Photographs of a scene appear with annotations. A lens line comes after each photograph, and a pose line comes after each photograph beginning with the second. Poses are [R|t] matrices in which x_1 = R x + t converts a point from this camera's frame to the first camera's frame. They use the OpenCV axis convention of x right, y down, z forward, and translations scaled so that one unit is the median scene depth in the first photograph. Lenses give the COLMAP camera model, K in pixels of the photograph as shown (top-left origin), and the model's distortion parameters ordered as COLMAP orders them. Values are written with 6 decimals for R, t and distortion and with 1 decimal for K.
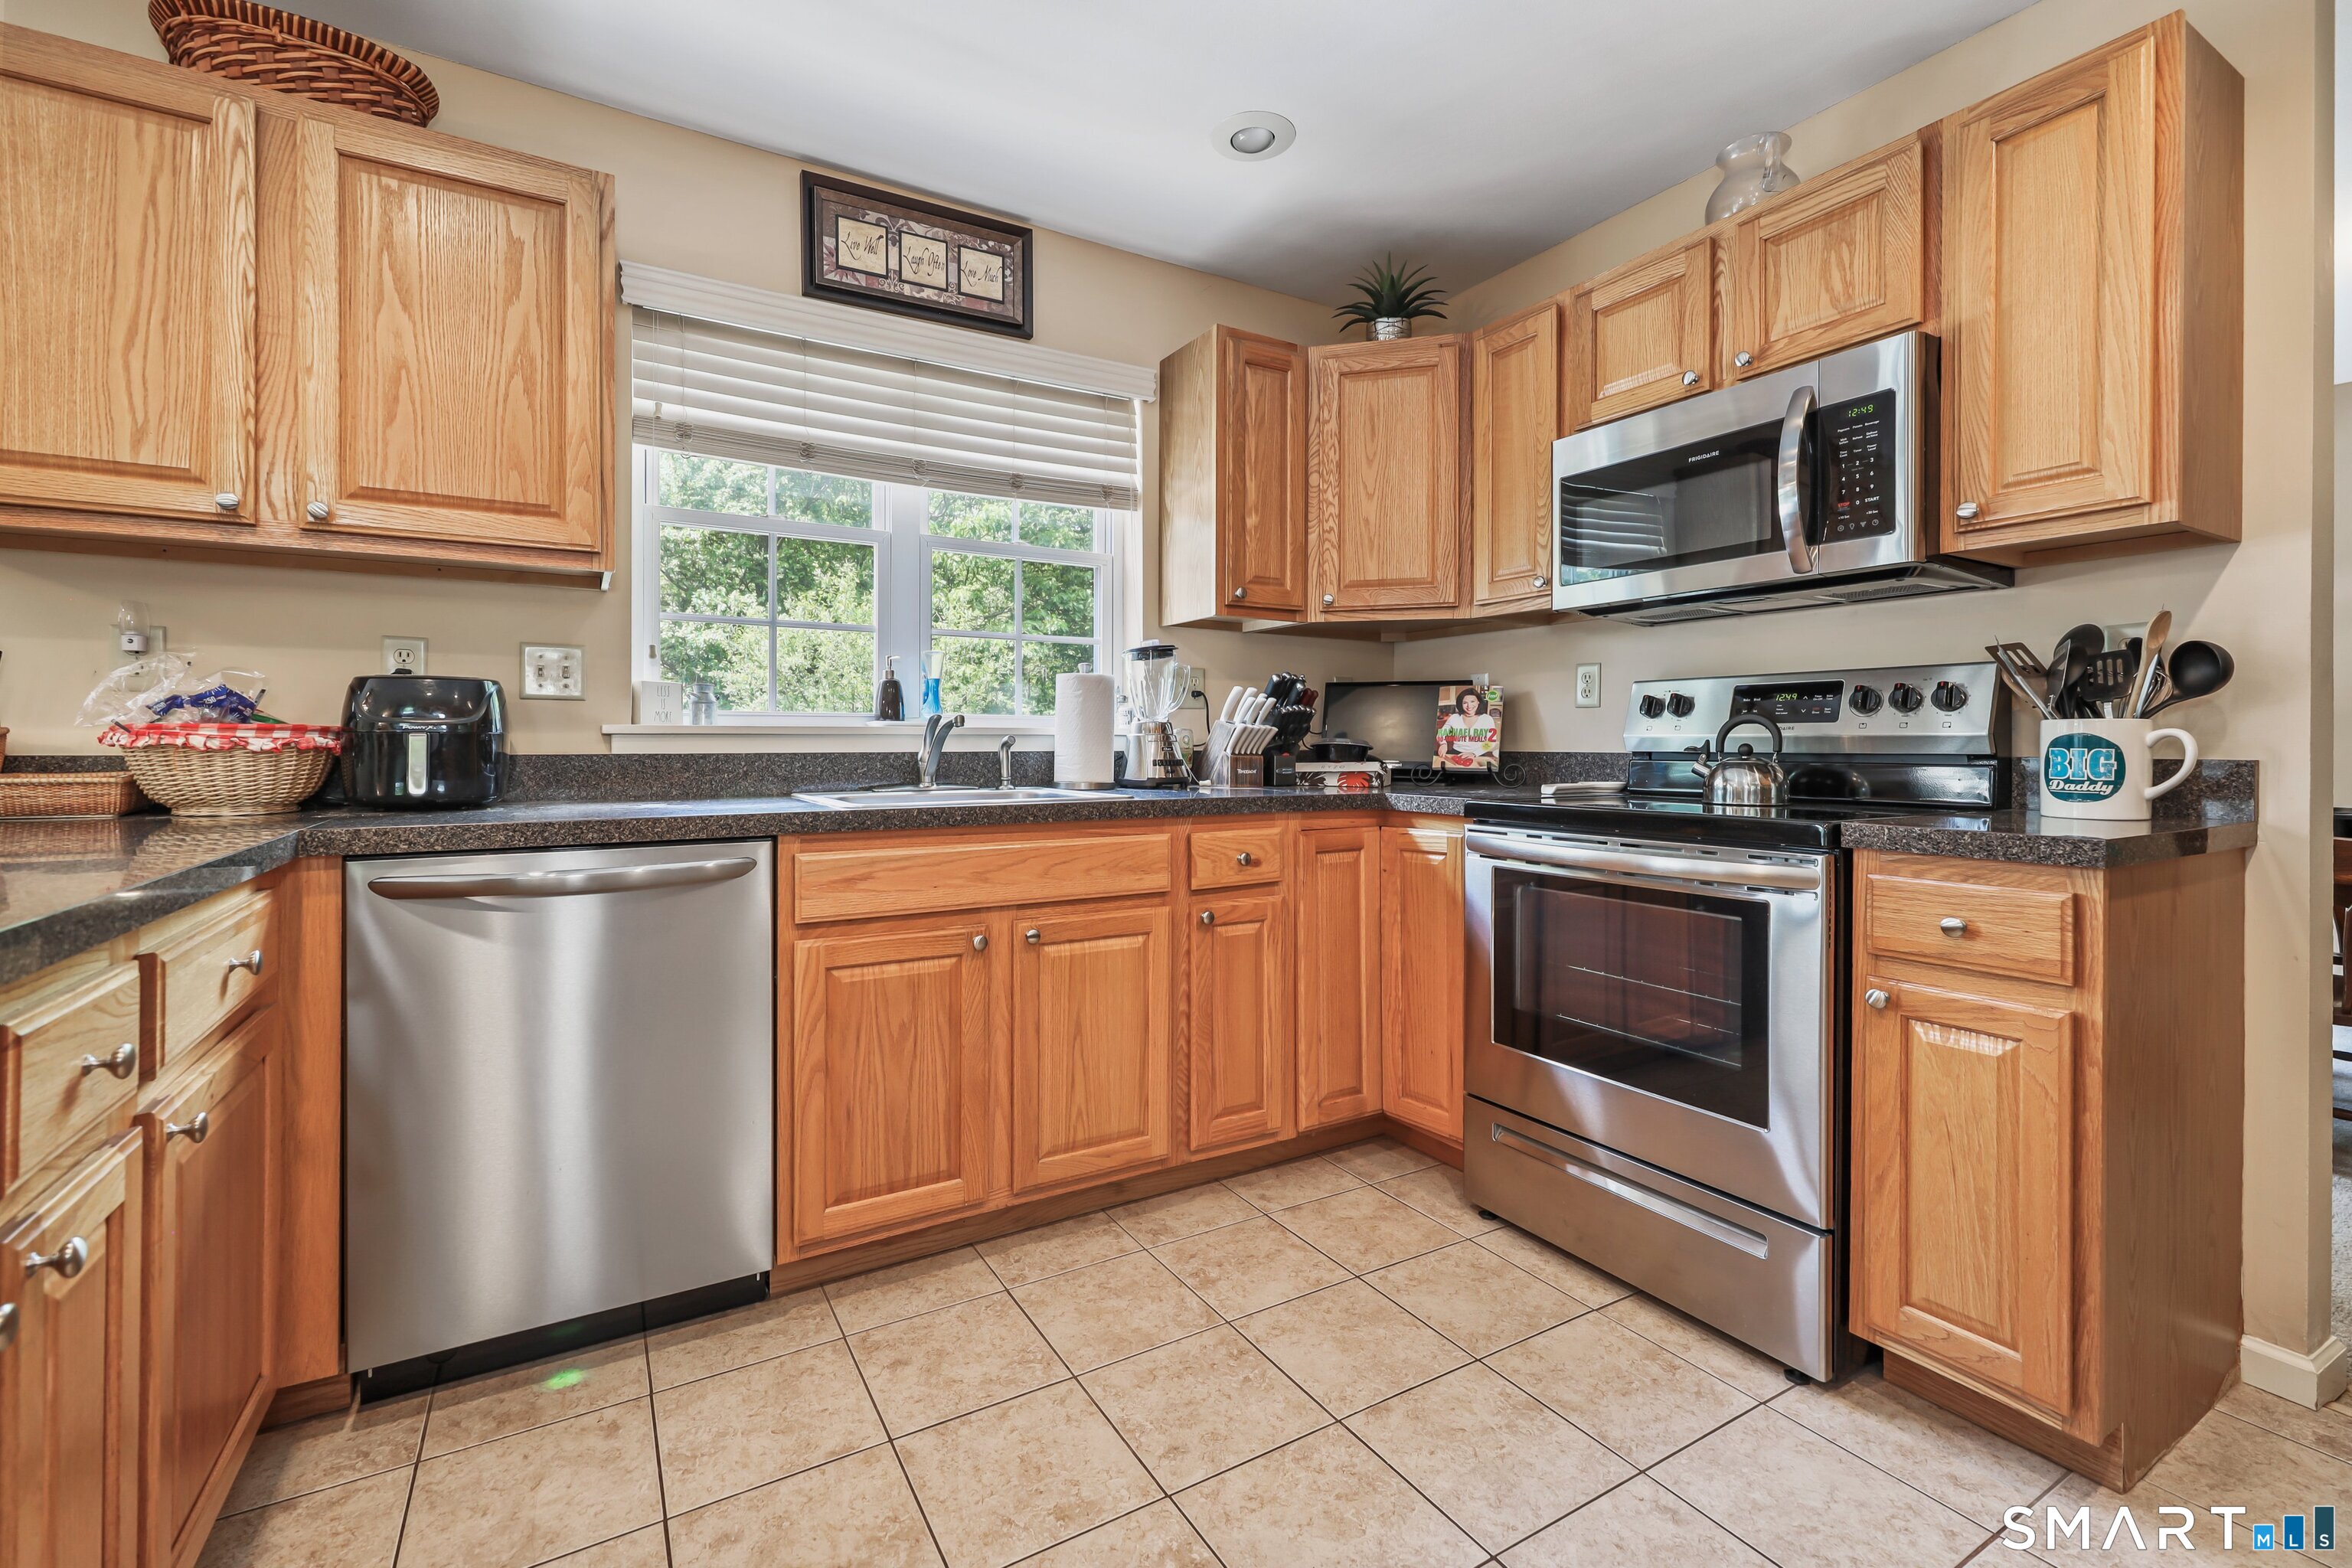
lens RADIAL K [[1014.0, 0, 1180.1], [0, 1014.0, 745.0], [0, 0, 1]] dist [-0.002534, 0.001529]
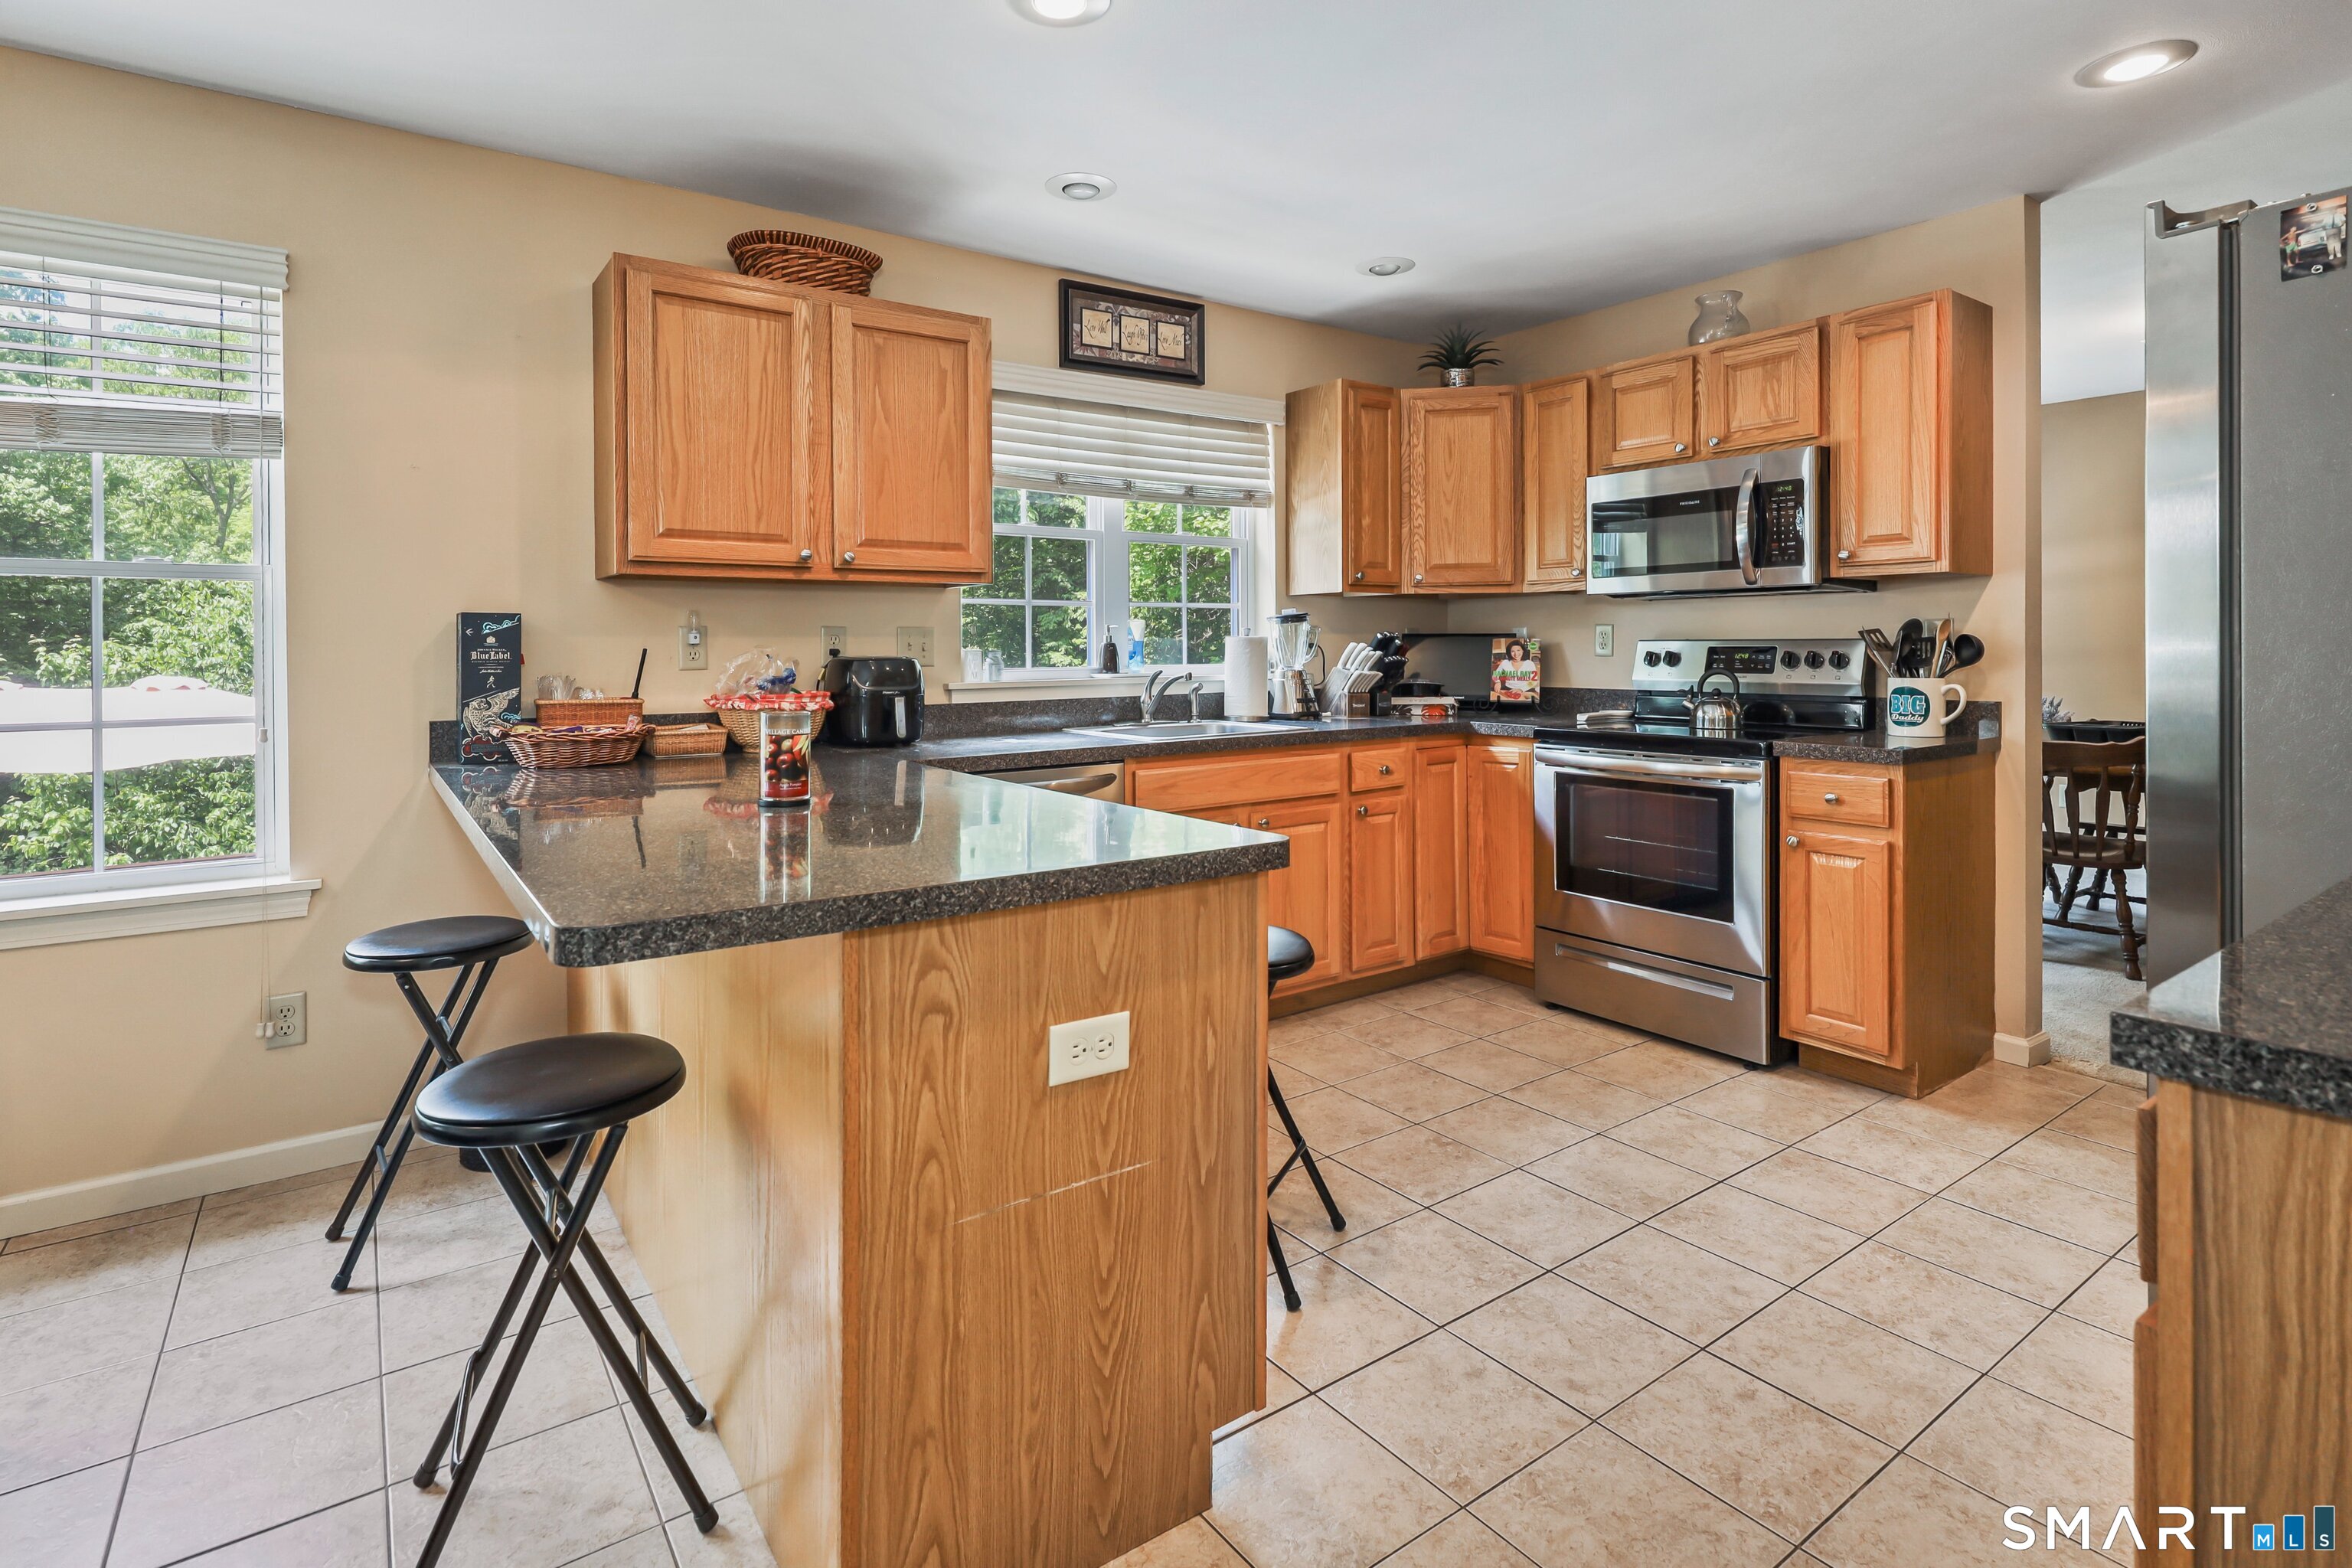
lens RADIAL K [[1144.9, 0, 1184.2], [0, 1144.9, 653.2], [0, 0, 1]] dist [-0.003730, 0.000929]
pose [[0.996021, -0.008943, 0.088673, -0.424239], [0.008486, 0.999949, 0.005525, -0.075943], [-0.088718, -0.004750, 0.996045, -0.696787]]
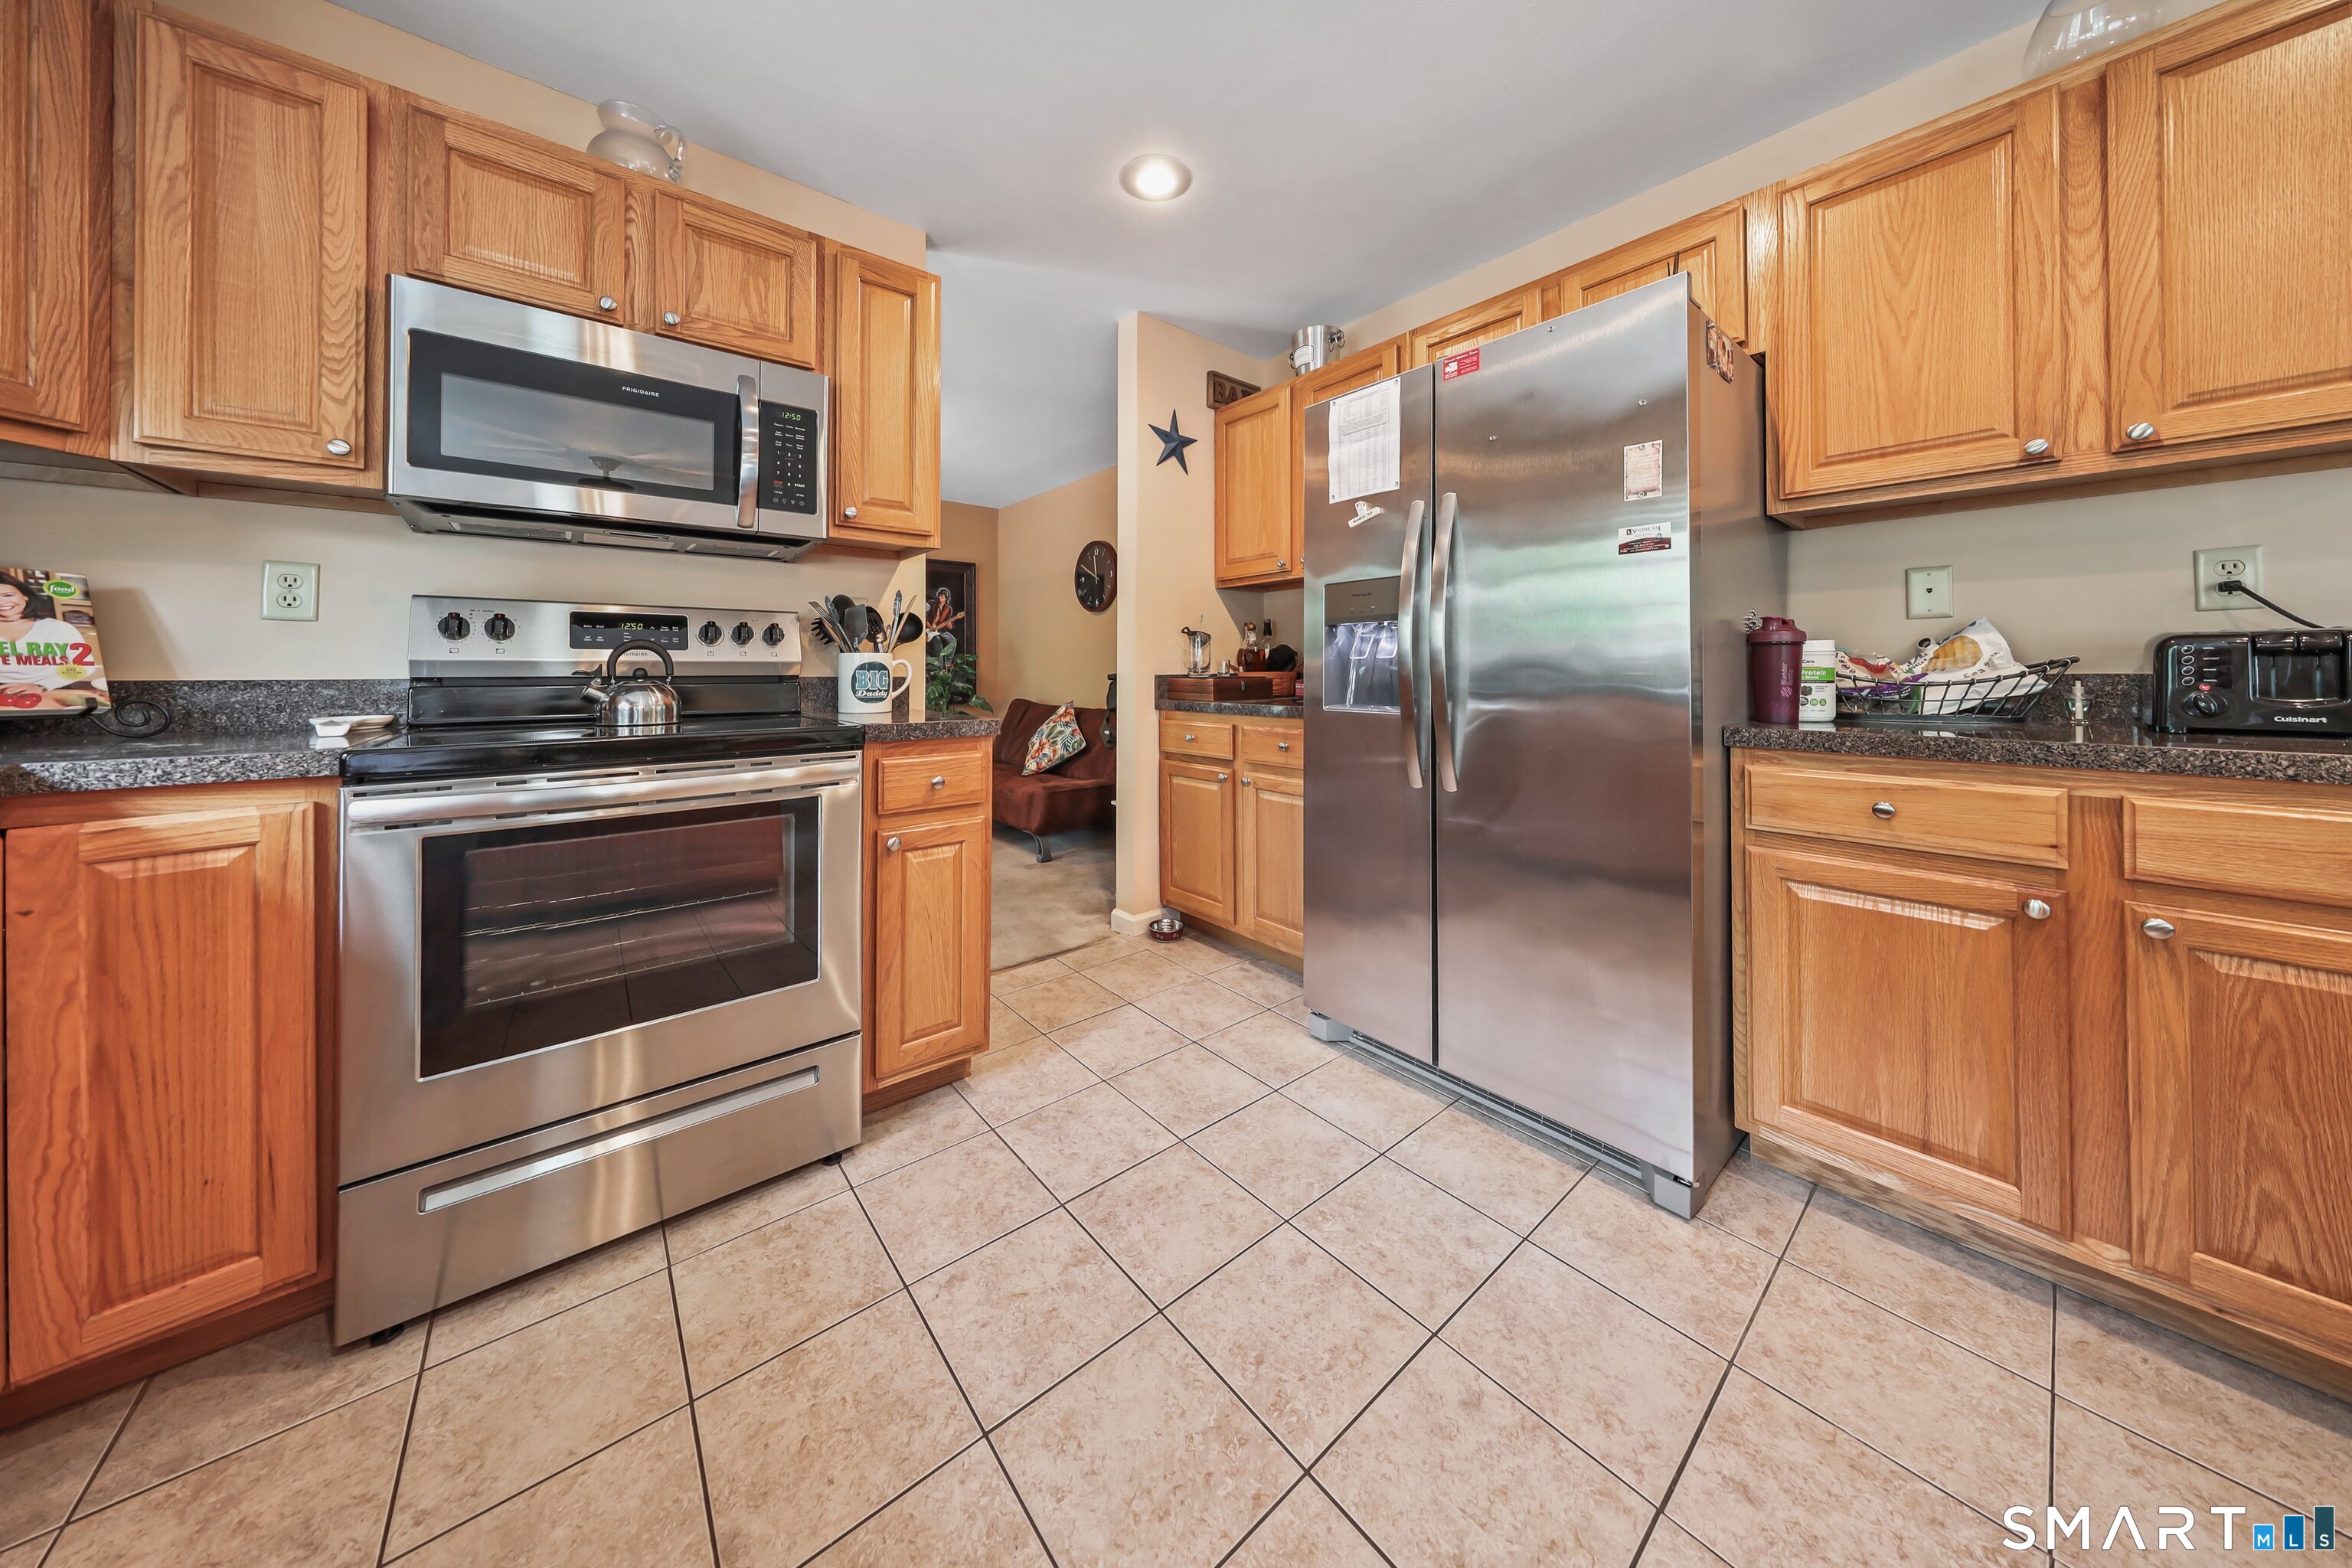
lens RADIAL K [[730.1, 0, 1155.9], [0, 730.1, 667.0], [0, 0, 1]] dist [0.000267, 0.000086]
pose [[-0.136643, 0.002899, 0.990616, -0.311477], [0.002597, 0.999993, -0.002568, 0.001255], [-0.990617, 0.002222, -0.136649, 0.608387]]
